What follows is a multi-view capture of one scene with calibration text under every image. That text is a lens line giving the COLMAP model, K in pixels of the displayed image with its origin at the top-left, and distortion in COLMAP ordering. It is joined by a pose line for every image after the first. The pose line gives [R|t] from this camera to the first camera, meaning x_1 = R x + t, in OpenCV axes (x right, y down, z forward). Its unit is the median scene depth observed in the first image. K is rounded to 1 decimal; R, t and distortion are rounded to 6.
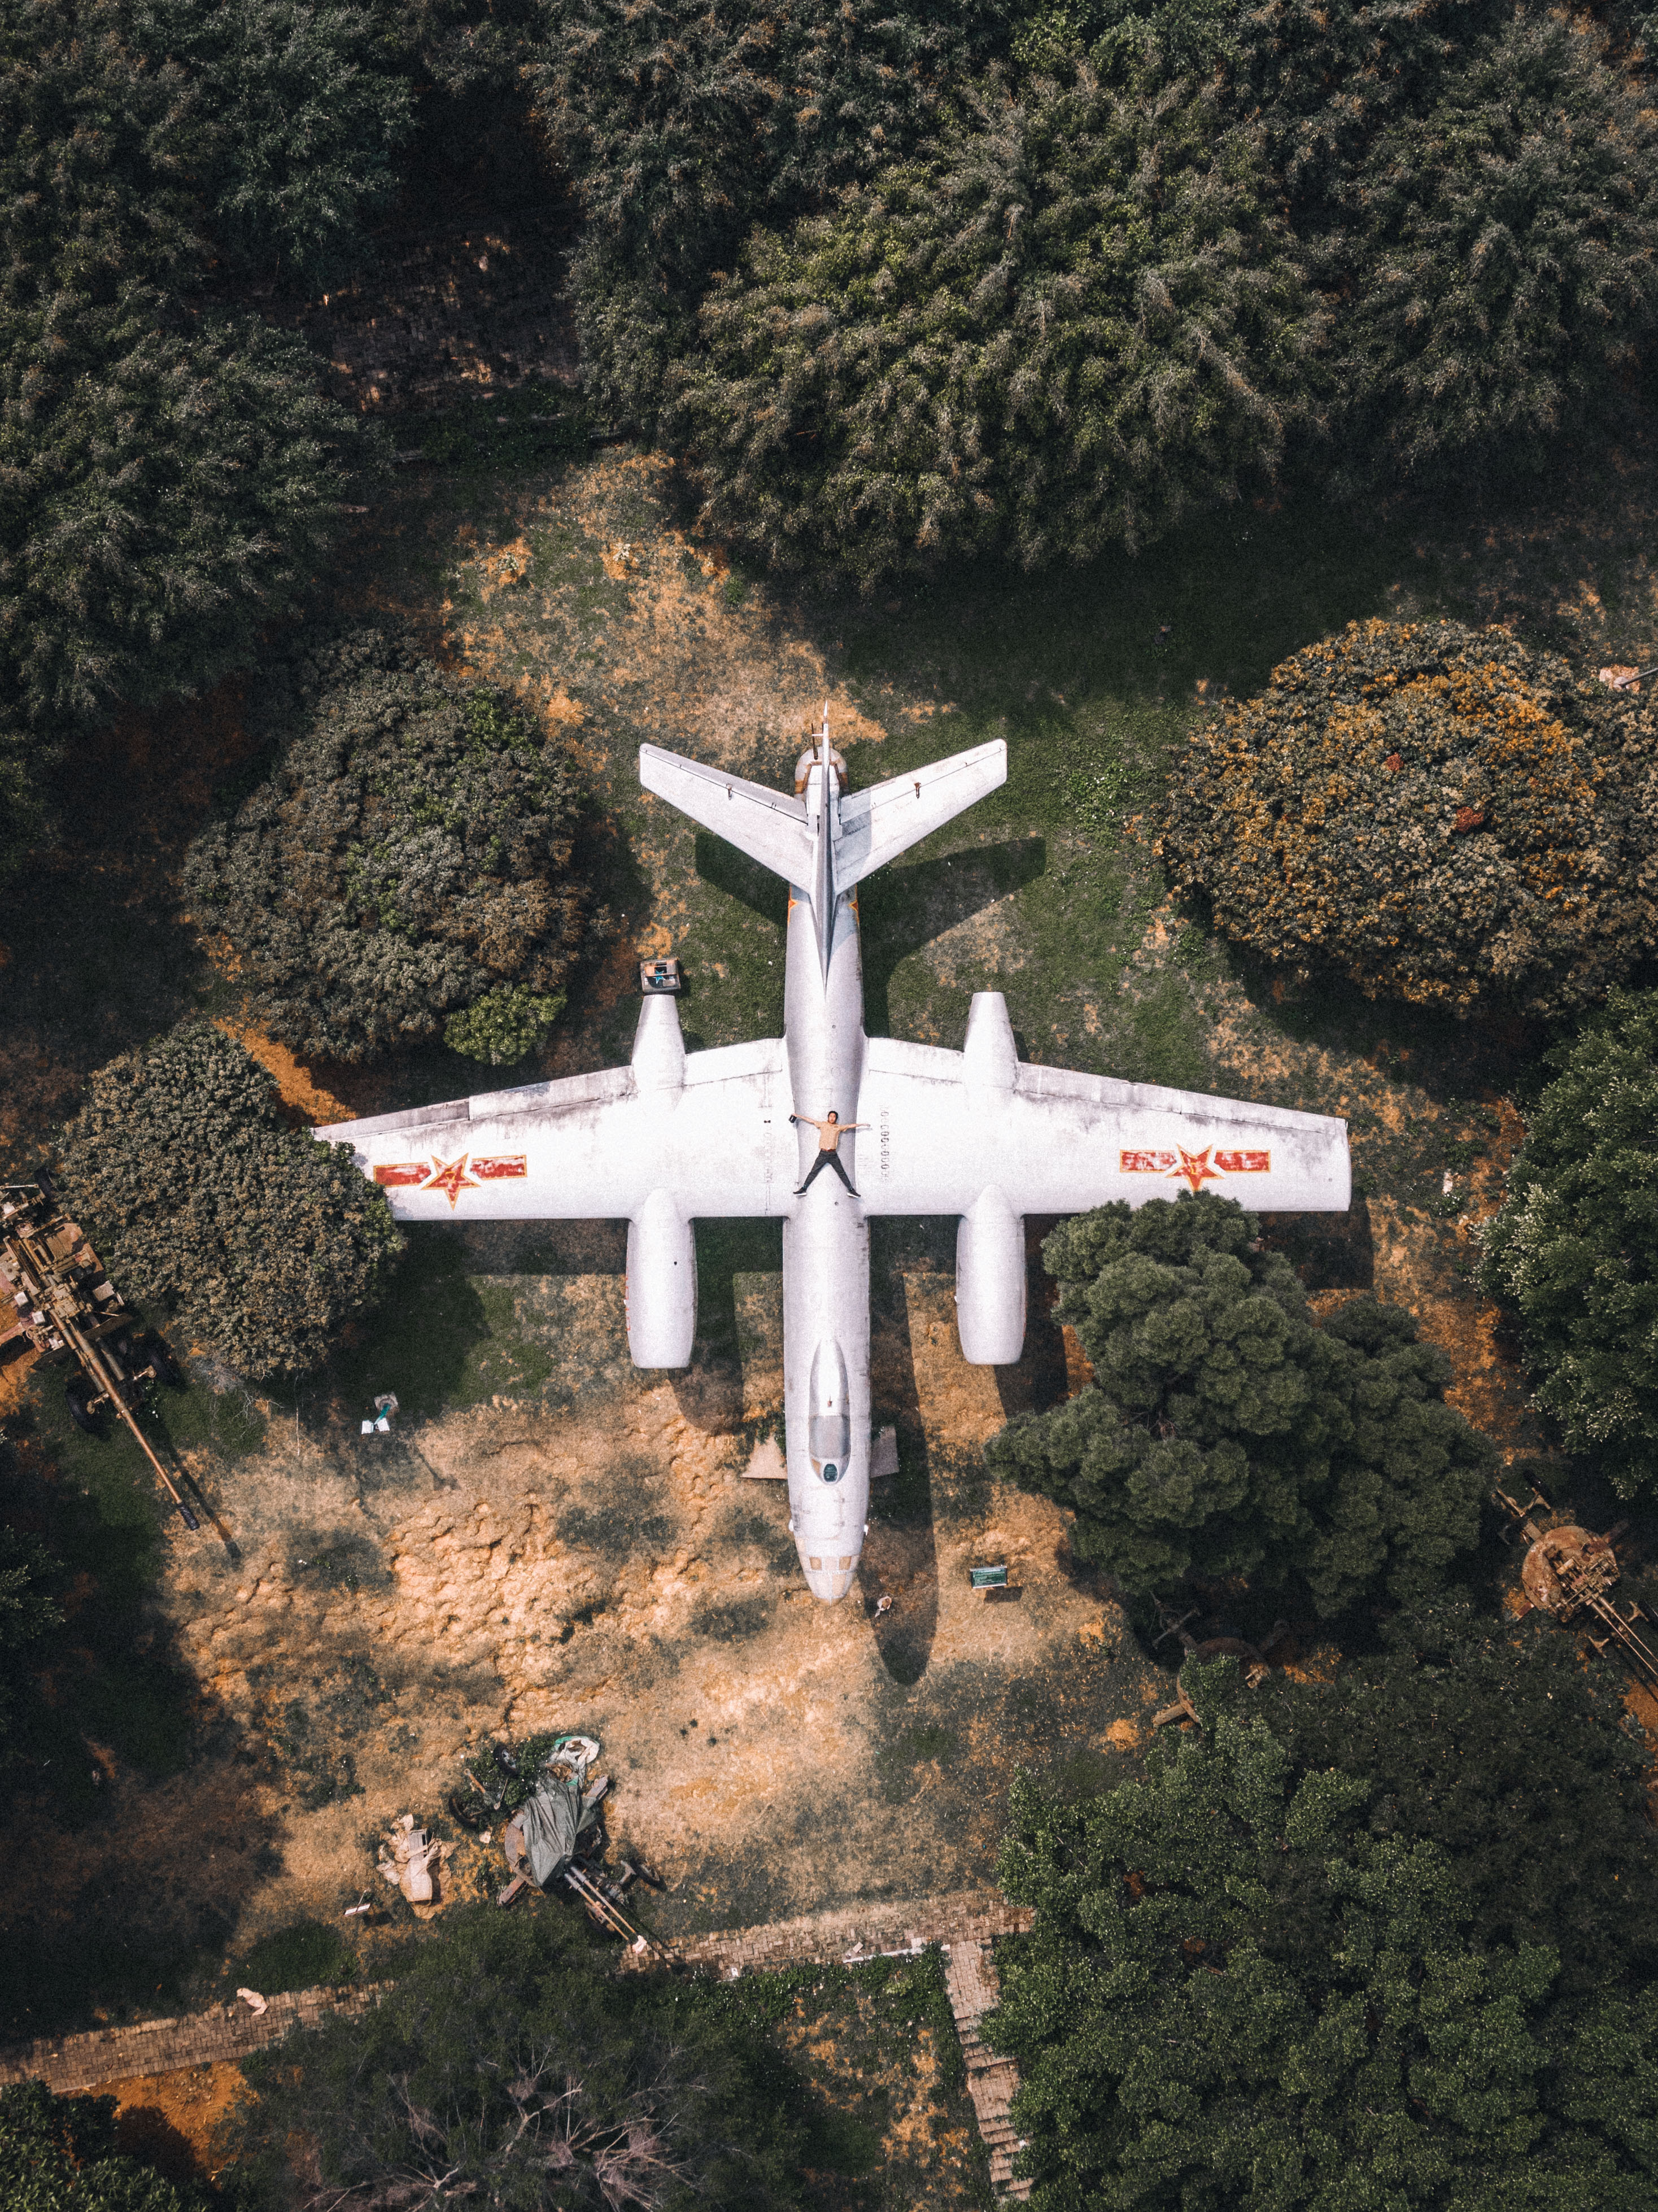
lens RADIAL K [[2931.7, 0, 829.0], [0, 2931.7, 1106.0], [0, 0, 1]] dist [0.009170, 0.012844]
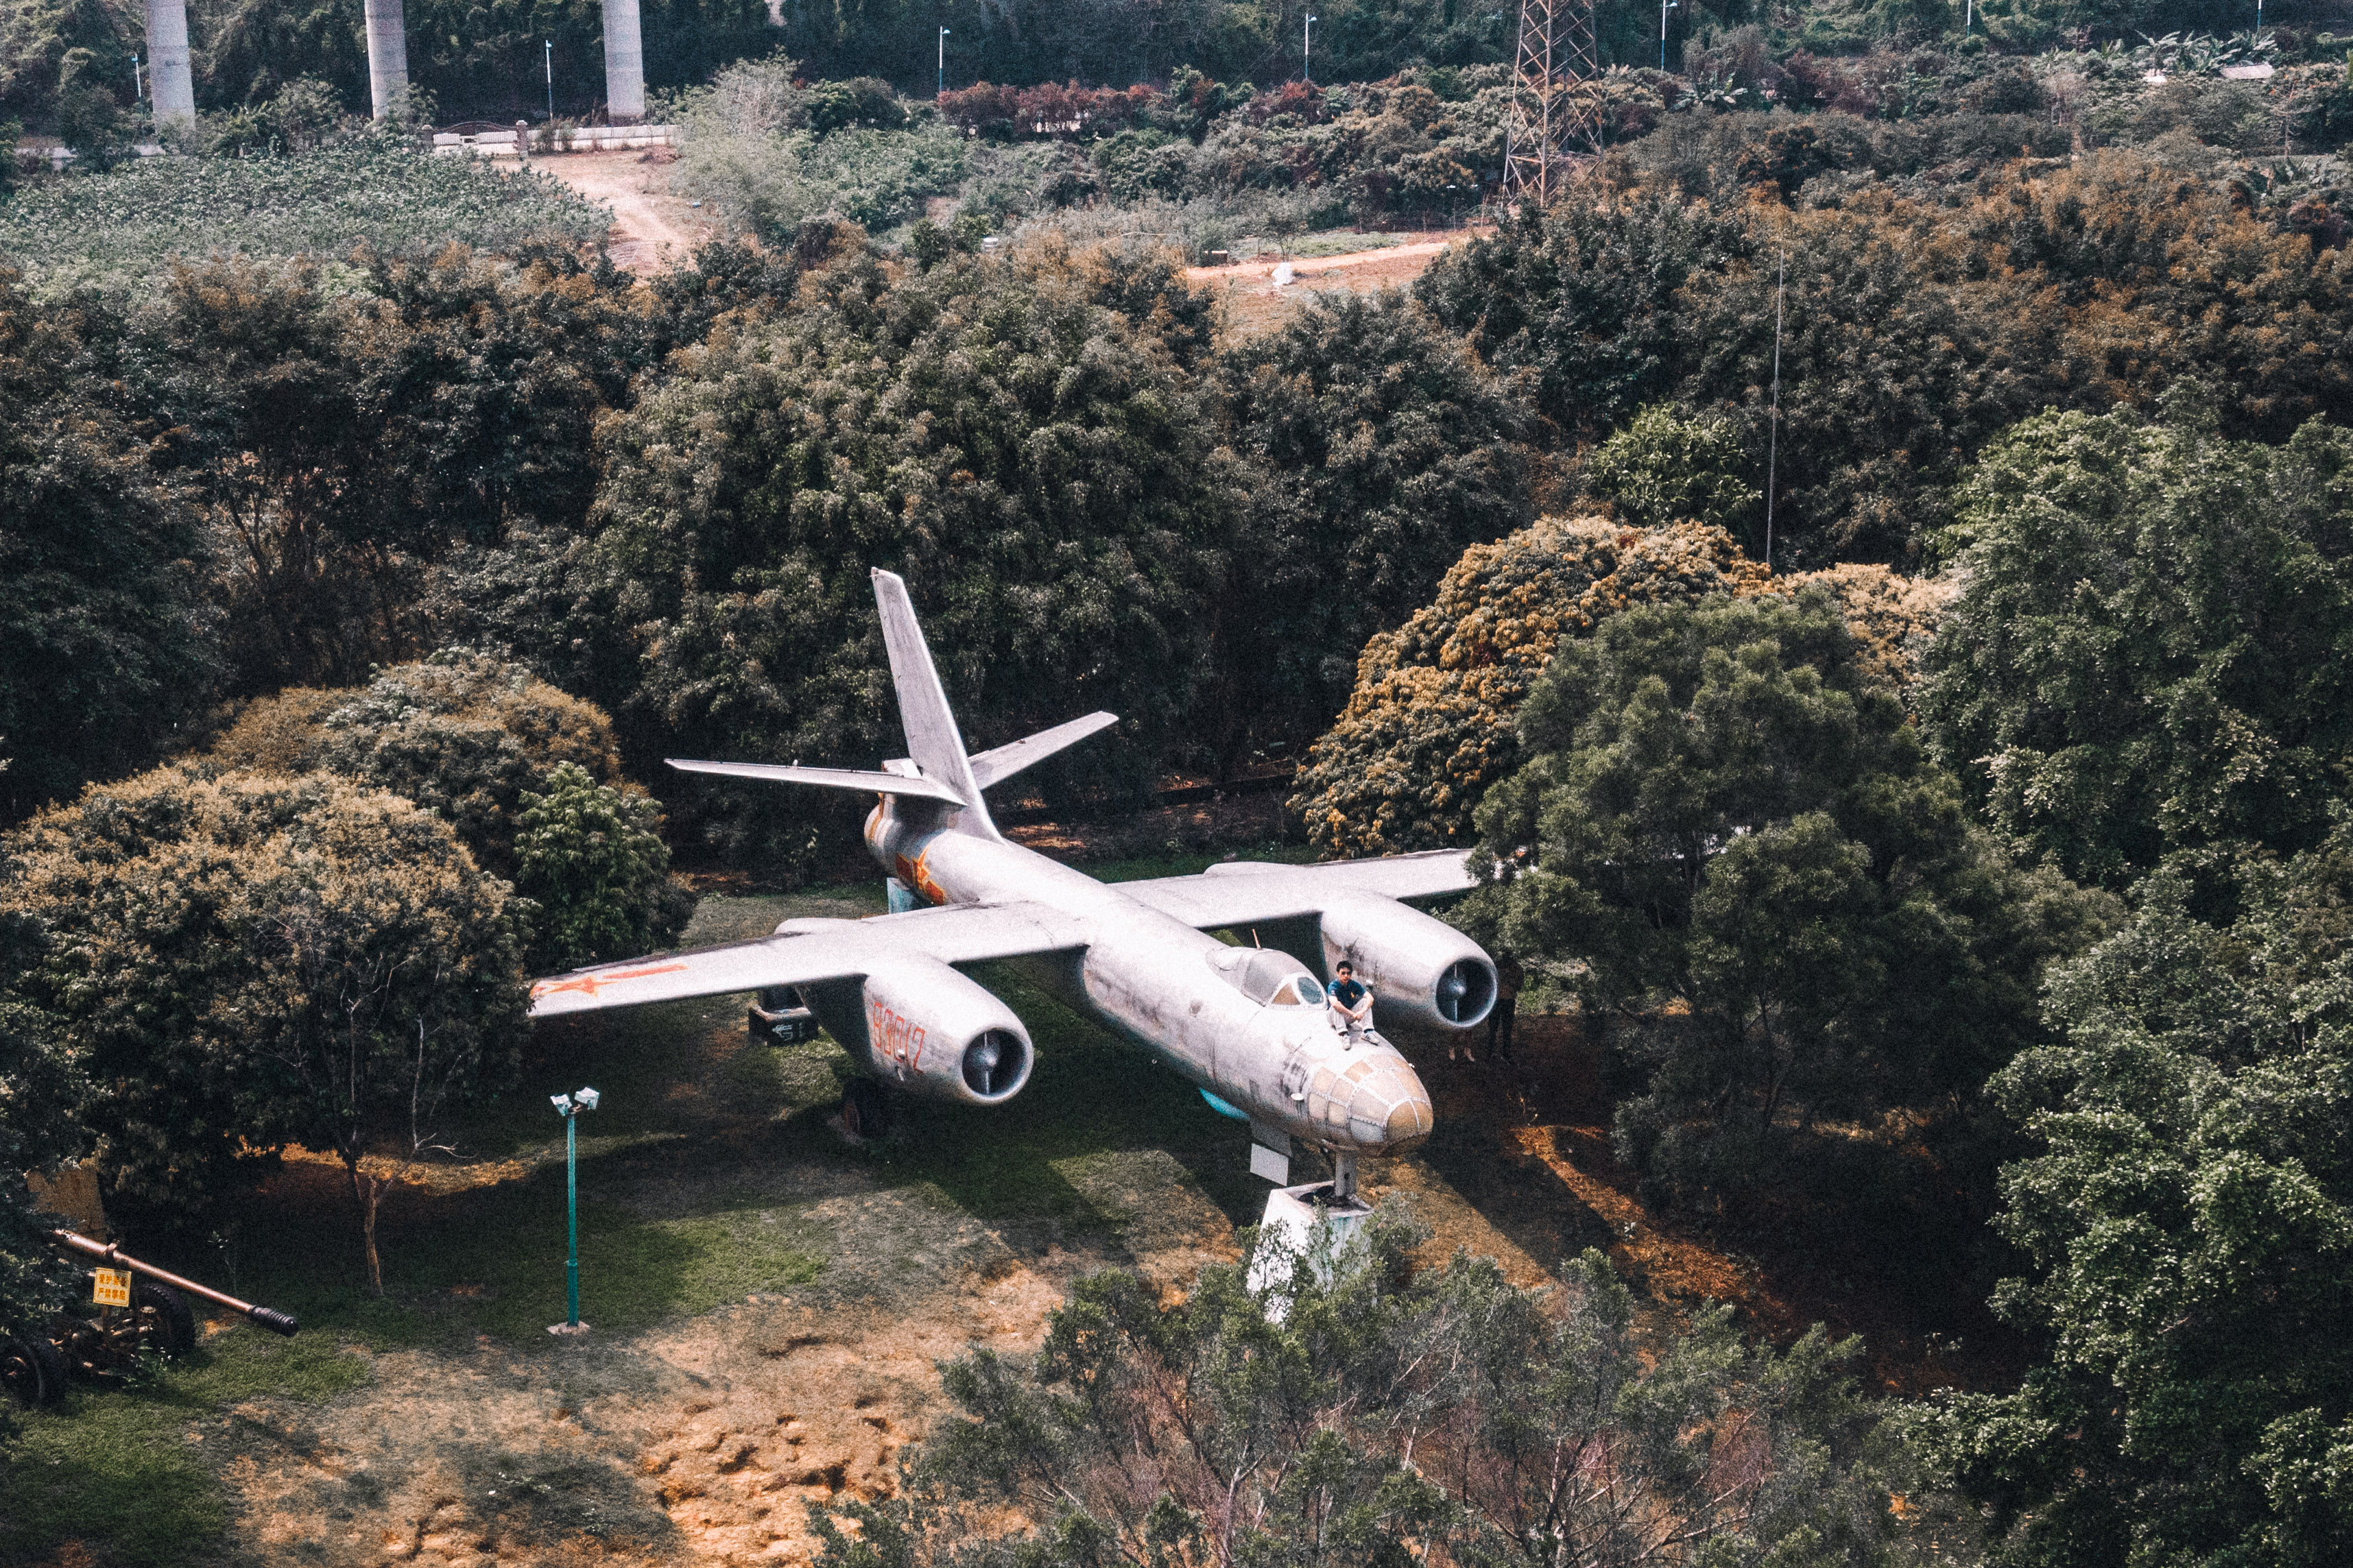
lens RADIAL K [[3898.0, 0, 1176.5], [0, 3898.0, 784.0], [0, 0, 1]] dist [0.002441, -0.058033]
pose [[0.908574, -0.126620, 0.398070, -0.325318], [0.416954, 0.217111, -0.882617, 0.777793], [0.025332, 0.967900, 0.250056, 0.703898]]
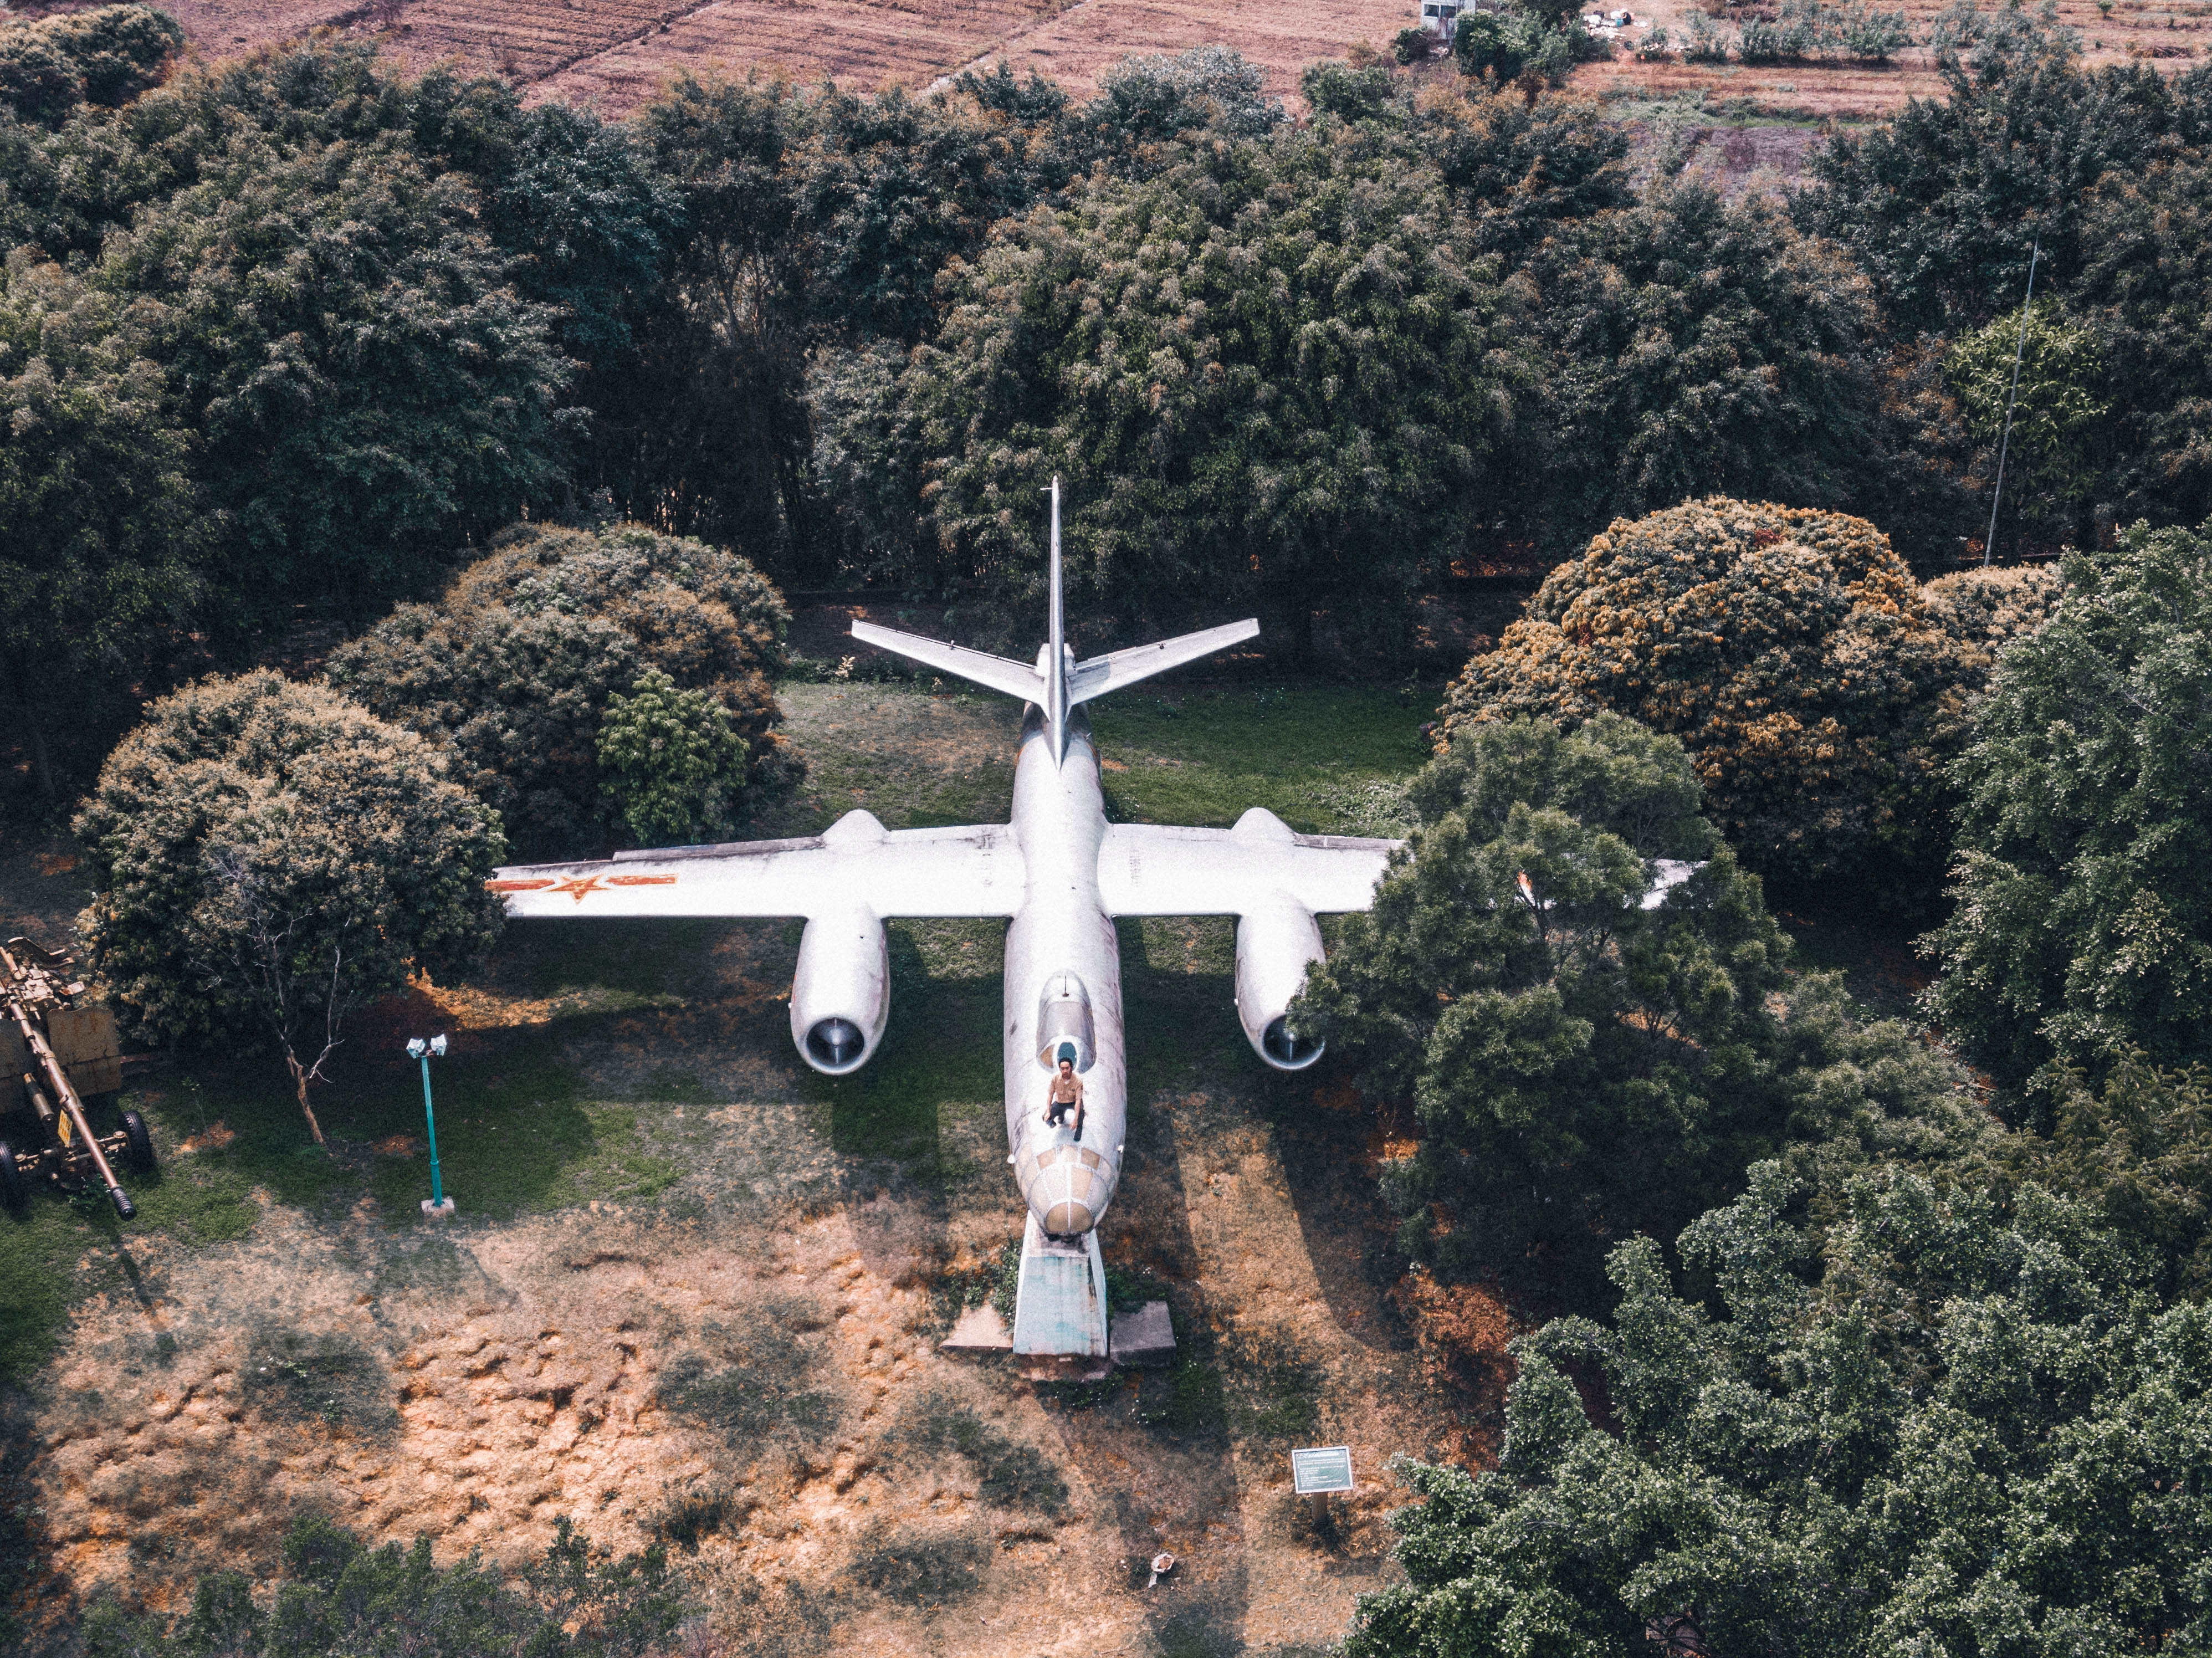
lens RADIAL K [[3130.6, 0, 1106.0], [0, 3130.6, 829.0], [0, 0, 1]] dist [0.003293, -0.017453]
pose [[0.999789, -0.019031, 0.007771, 0.004666], [0.015820, 0.470954, -0.882016, 0.711208], [0.013126, 0.881952, 0.471156, 0.561858]]
